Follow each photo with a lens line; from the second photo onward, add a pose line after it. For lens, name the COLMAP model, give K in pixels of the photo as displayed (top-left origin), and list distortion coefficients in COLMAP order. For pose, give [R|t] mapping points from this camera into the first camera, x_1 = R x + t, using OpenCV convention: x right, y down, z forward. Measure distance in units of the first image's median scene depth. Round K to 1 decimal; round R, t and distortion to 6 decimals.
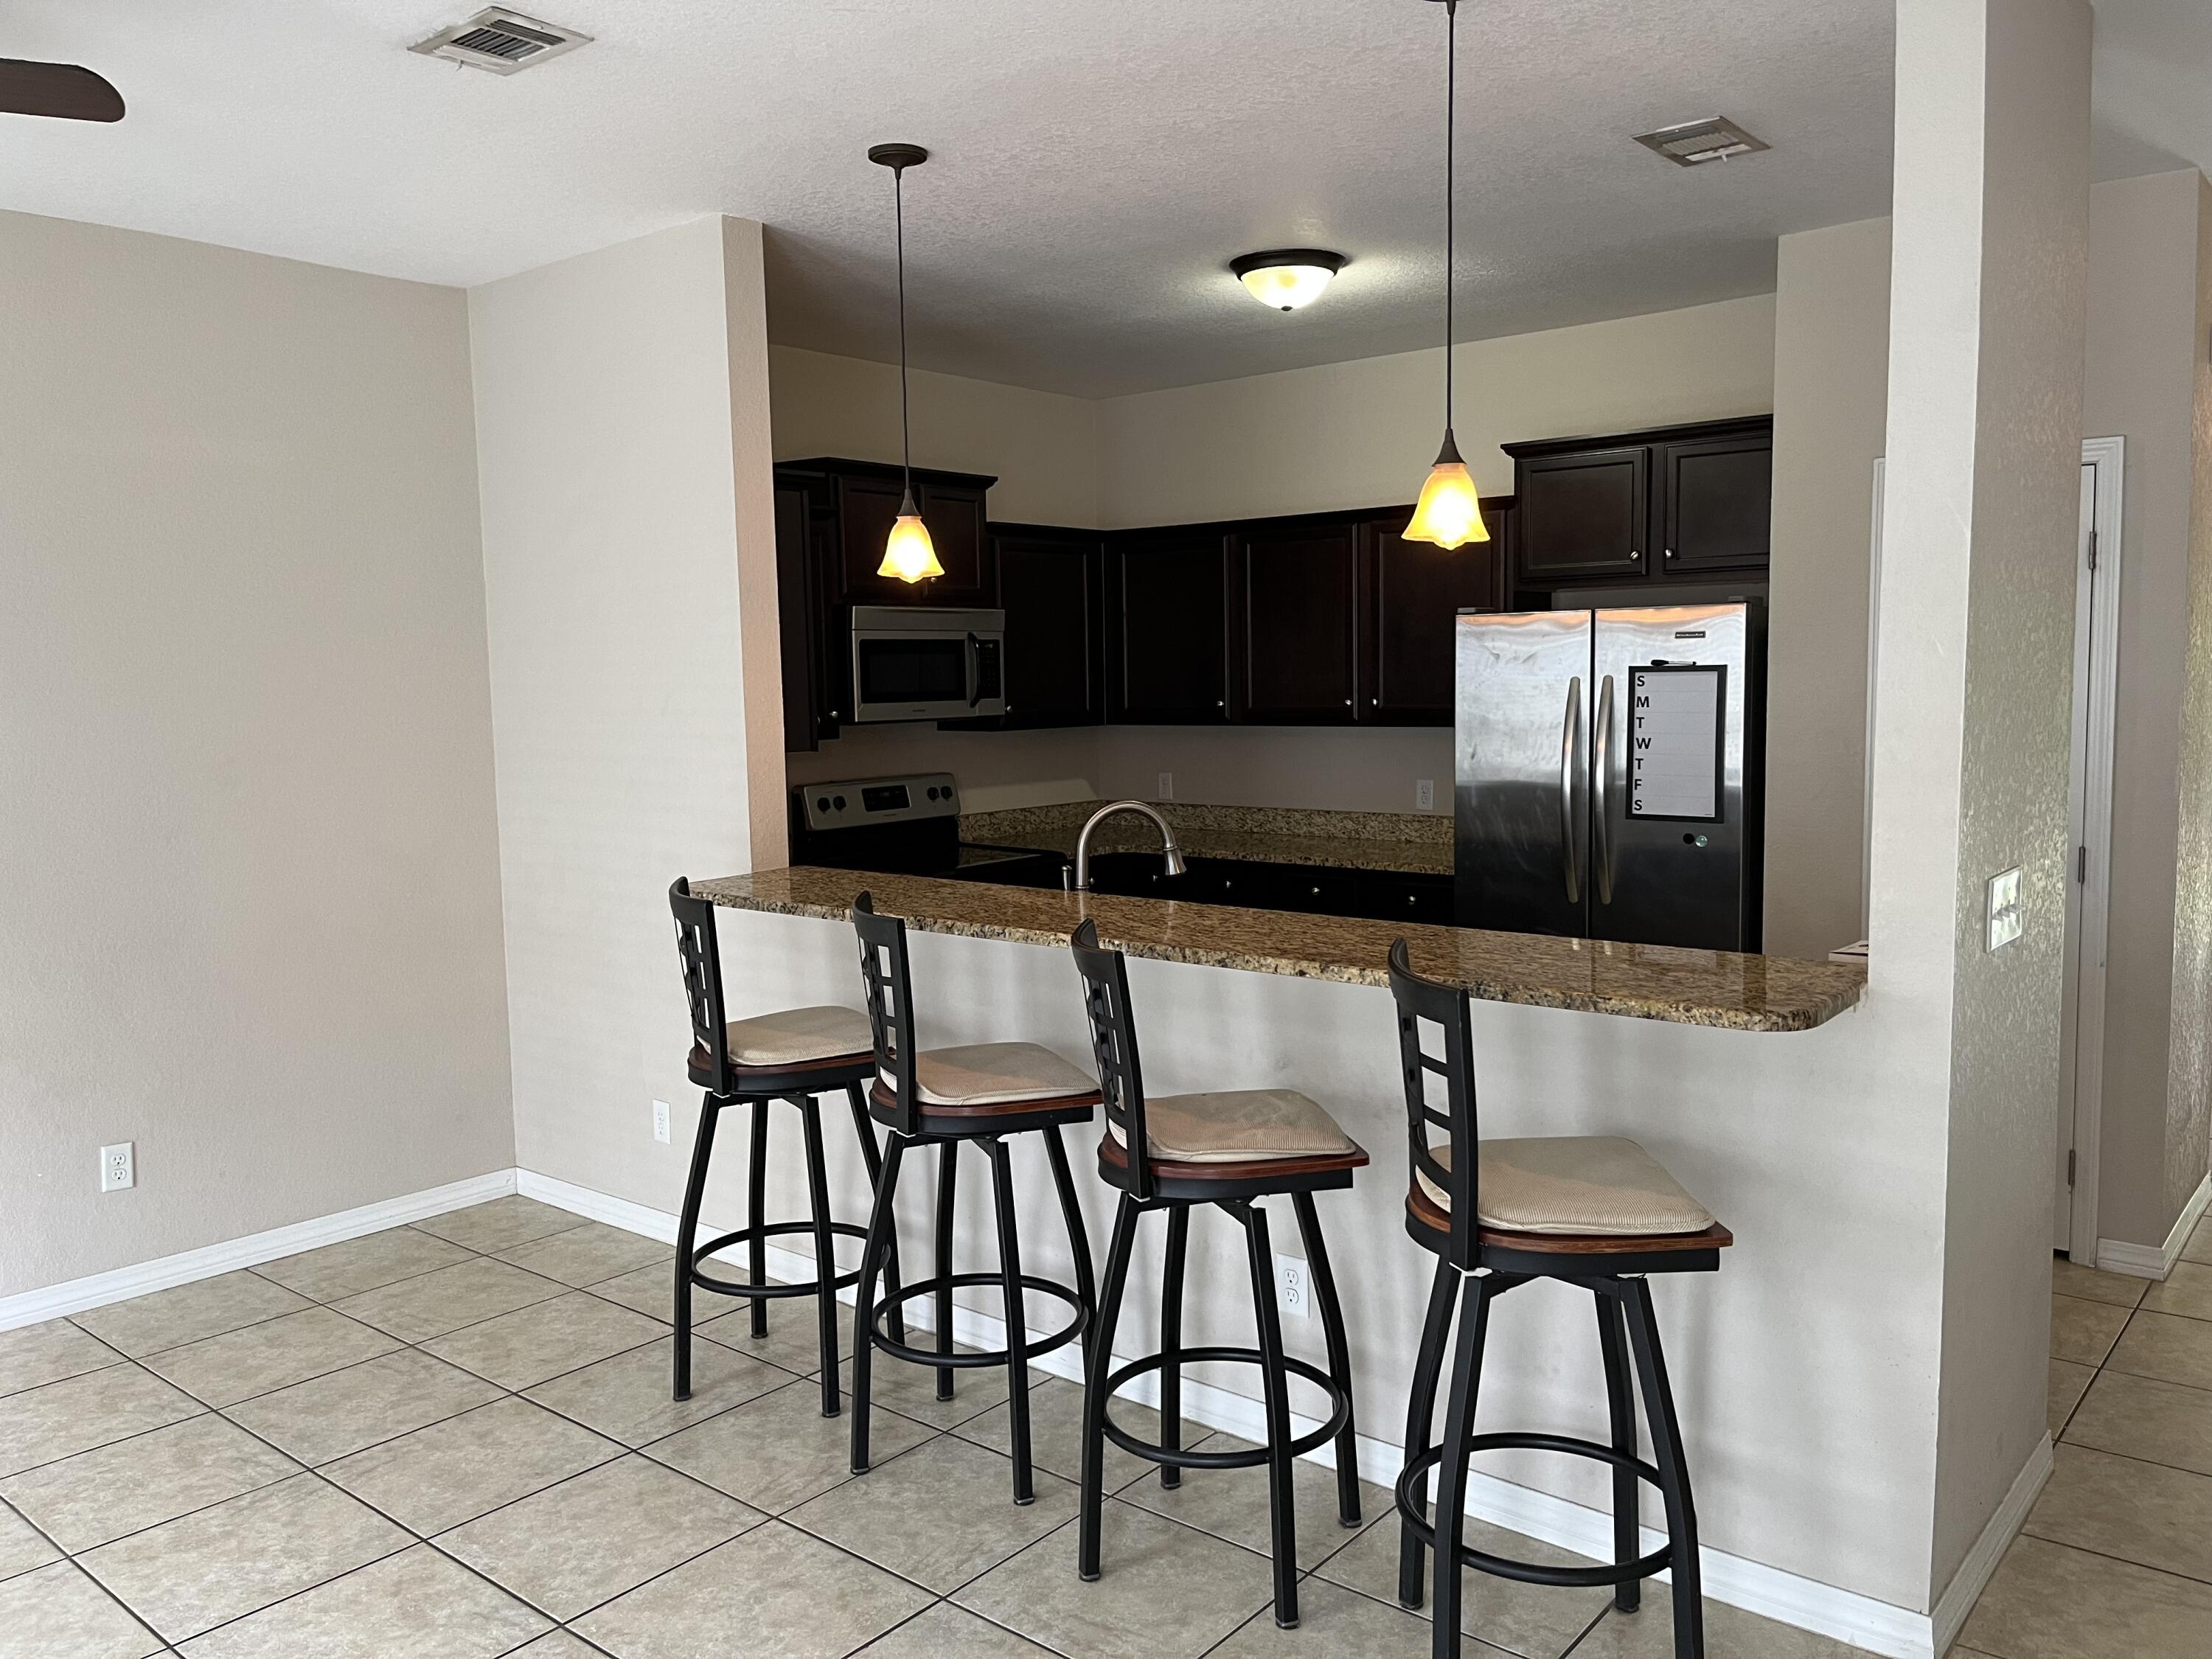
lens RADIAL K [[1675.8, 0, 1103.1], [0, 1675.8, 853.9], [0, 0, 1]] dist [0.005318, 0.002346]
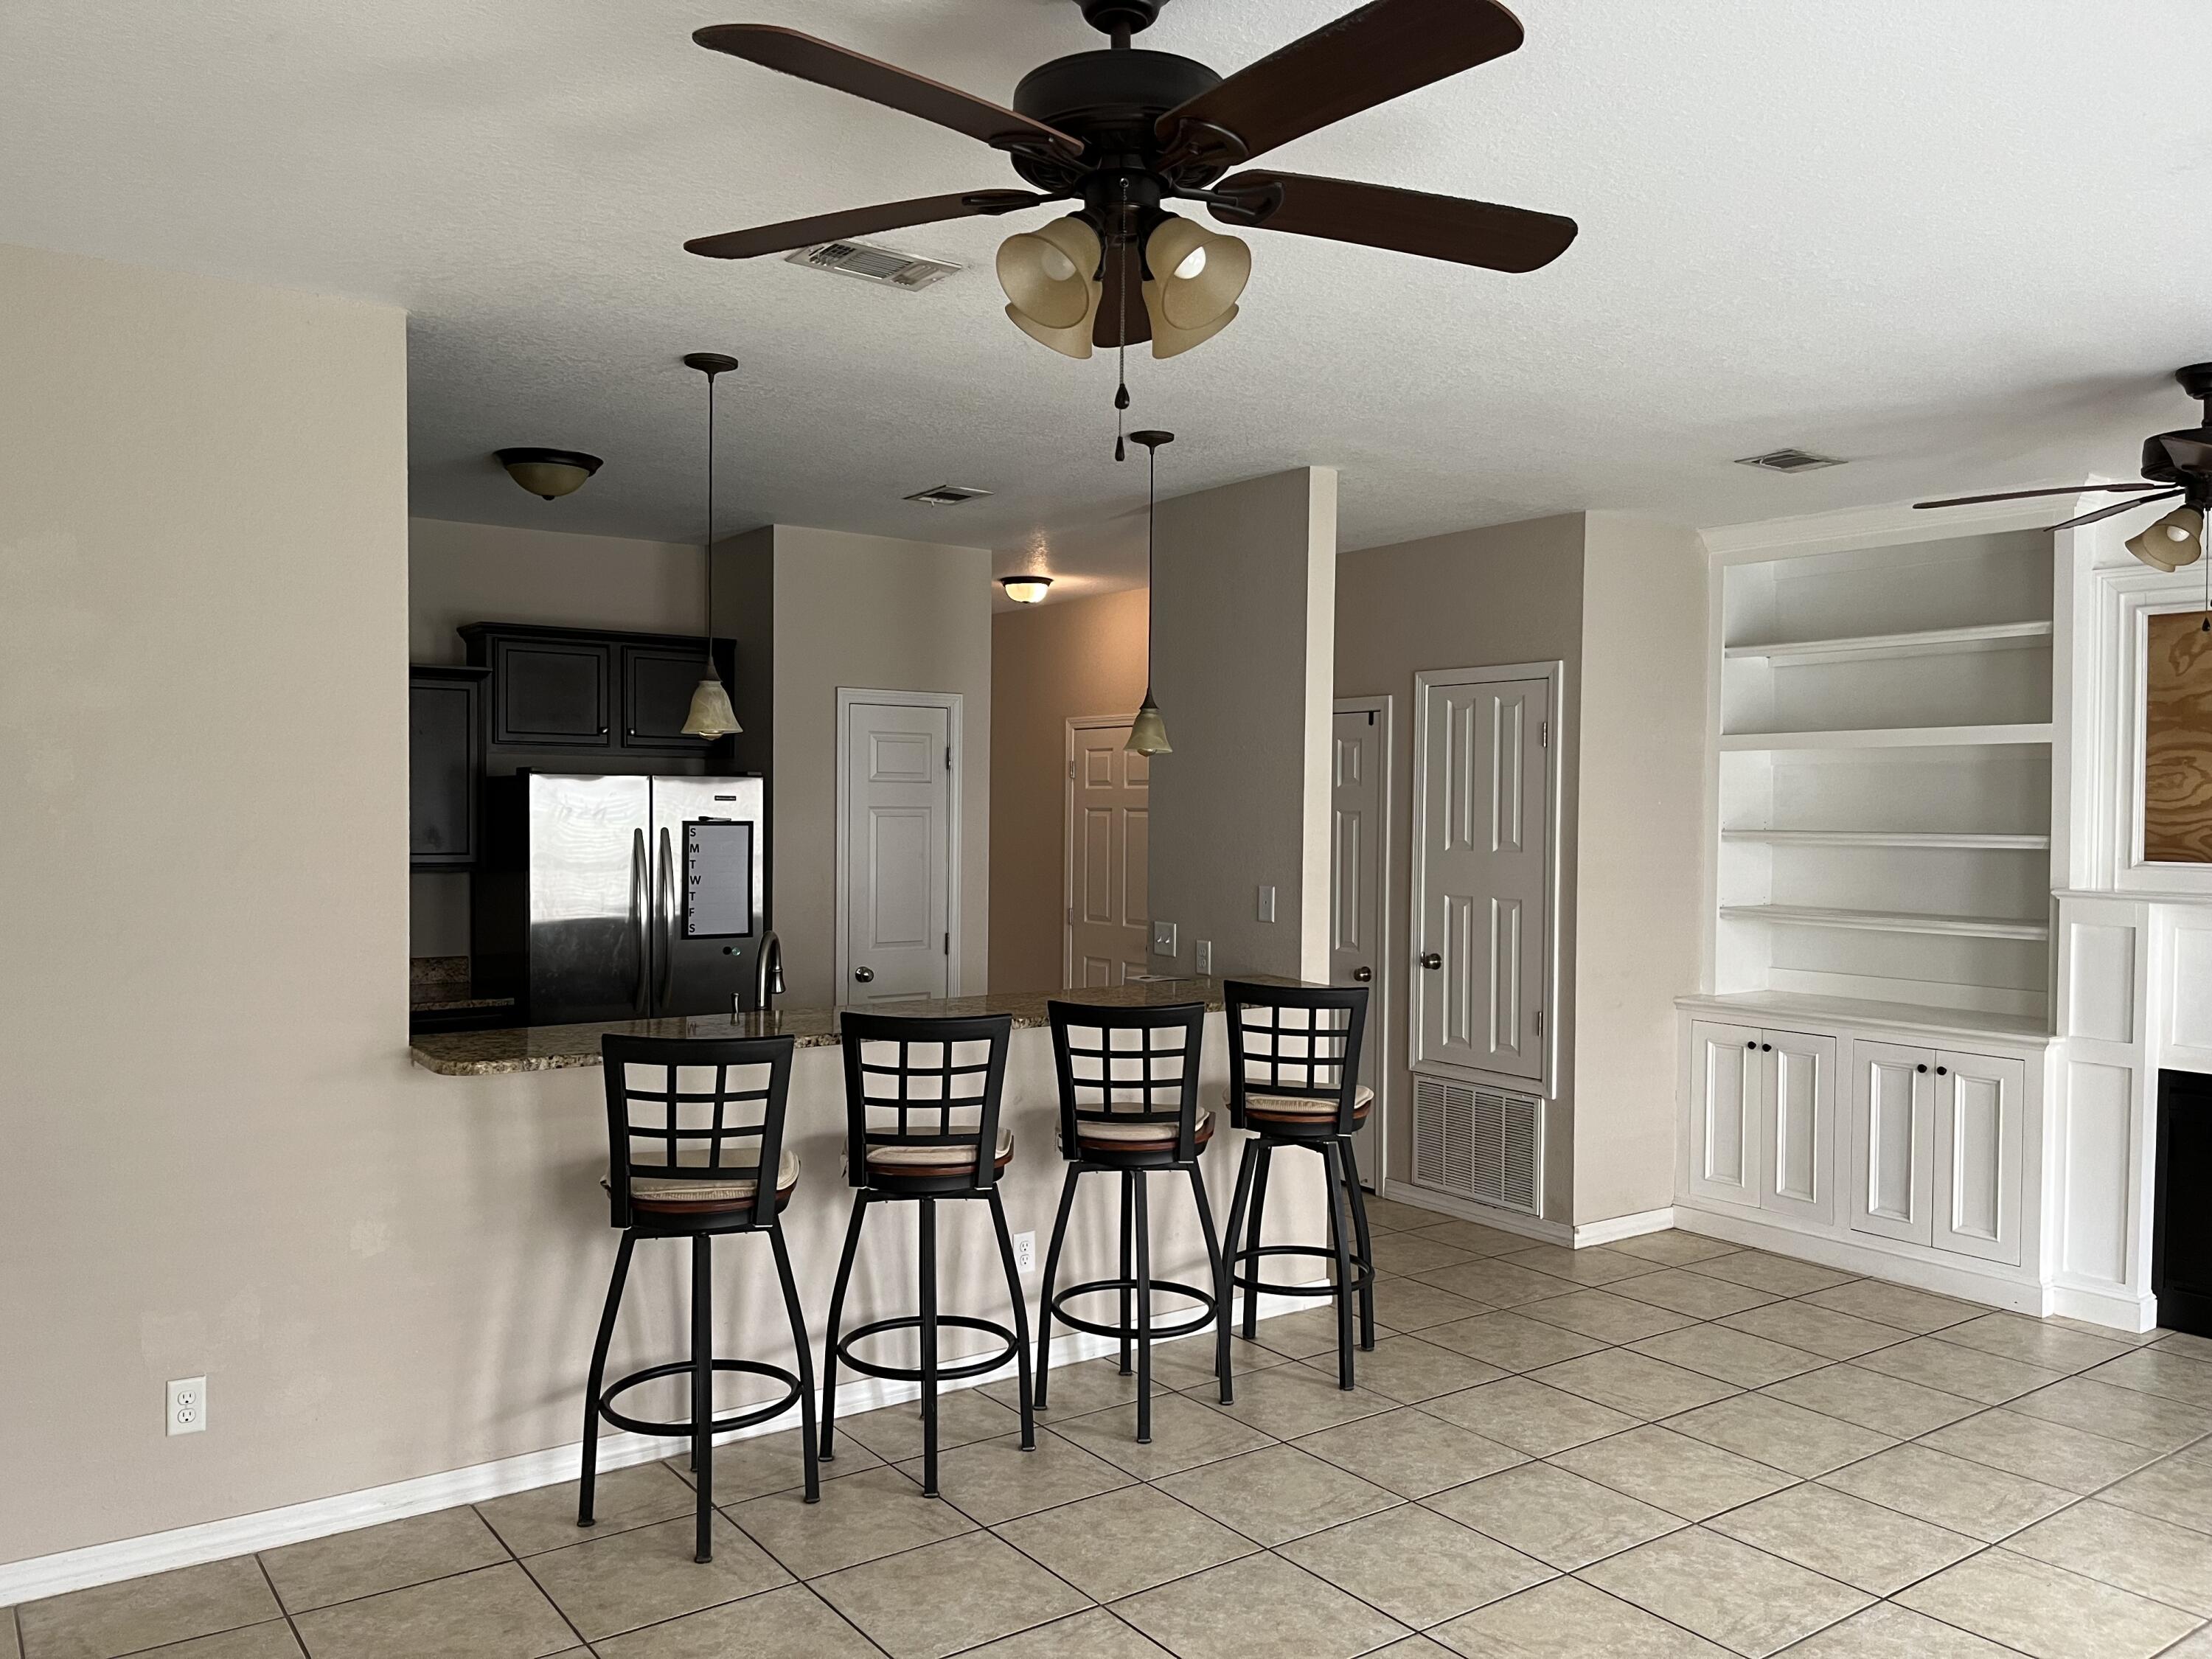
lens RADIAL K [[1675.8, 0, 1103.1], [0, 1675.8, 853.9], [0, 0, 1]] dist [0.005318, 0.002346]
pose [[0.242567, -0.006982, 0.970109, -0.852630], [0.096168, 0.995222, -0.016883, -0.033494], [-0.965356, 0.097389, 0.242080, 0.374632]]
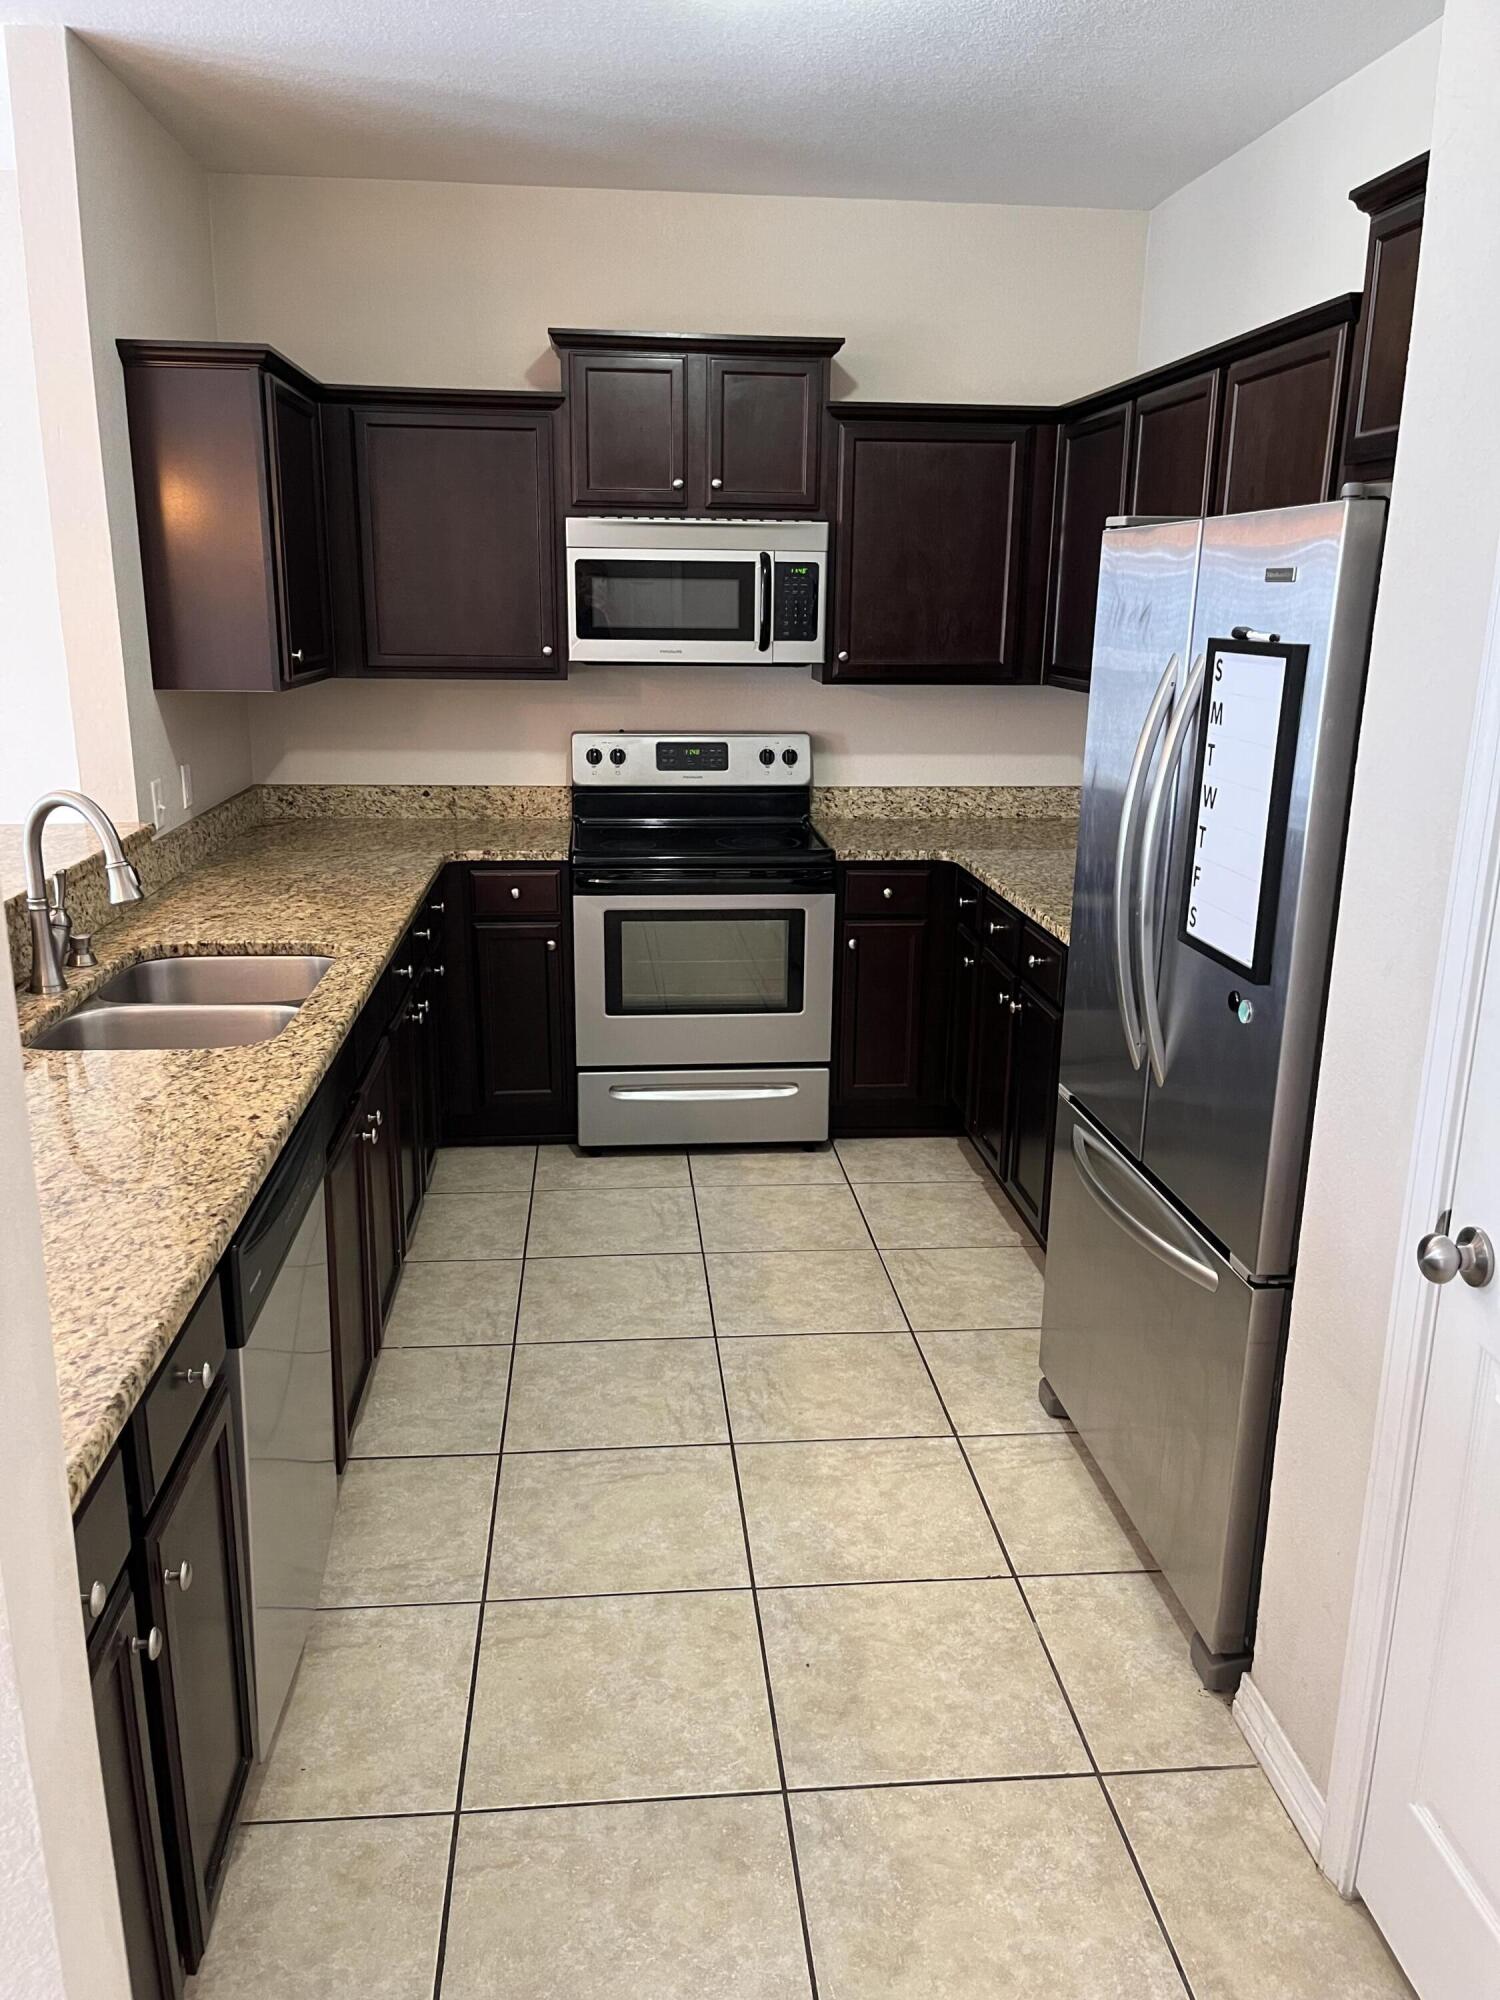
lens RADIAL K [[1555.0, 0, 748.8], [0, 1555.0, 1035.5], [0, 0, 1]] dist [0.011710, 0.000011]
pose [[0.712784, 0.218662, -0.666428, 0.545398], [-0.100808, 0.972235, 0.211181, -0.080136], [0.694102, -0.083345, 0.715036, 0.558319]]
